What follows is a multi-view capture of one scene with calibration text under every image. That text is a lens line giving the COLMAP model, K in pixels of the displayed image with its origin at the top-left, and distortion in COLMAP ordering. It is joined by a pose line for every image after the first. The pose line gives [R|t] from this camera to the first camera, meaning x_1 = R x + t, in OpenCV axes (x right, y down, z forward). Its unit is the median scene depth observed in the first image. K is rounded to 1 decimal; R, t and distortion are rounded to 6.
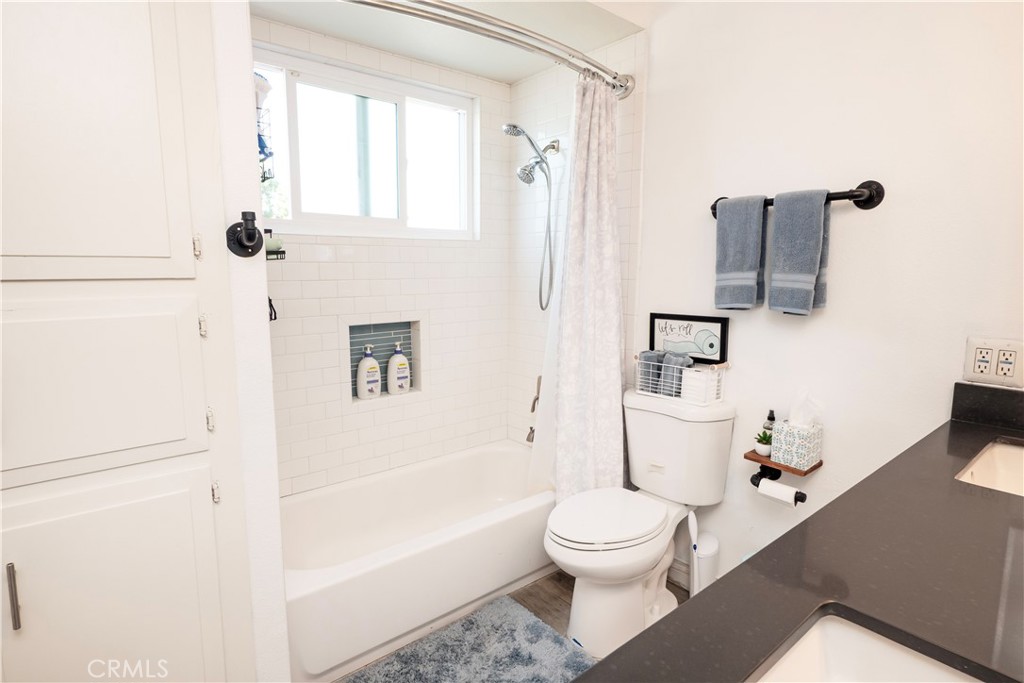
lens RADIAL K [[561.8, 0, 512.0], [0, 561.8, 341.5], [0, 0, 1]] dist [0.004919, 0.001053]
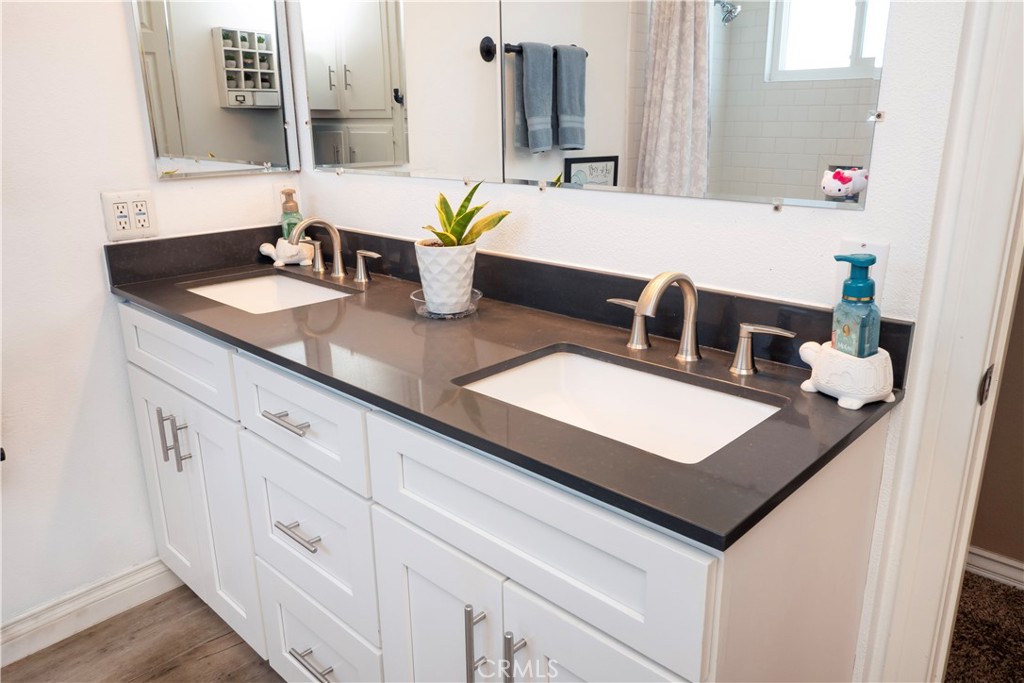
lens RADIAL K [[716.7, 0, 512.0], [0, 716.7, 341.5], [0, 0, 1]] dist [-0.006478, -0.002196]
pose [[-0.103468, -0.305097, 0.946684, -0.408248], [0.127402, 0.939887, 0.316831, -0.063554], [-0.986440, 0.153391, -0.058378, 0.478832]]
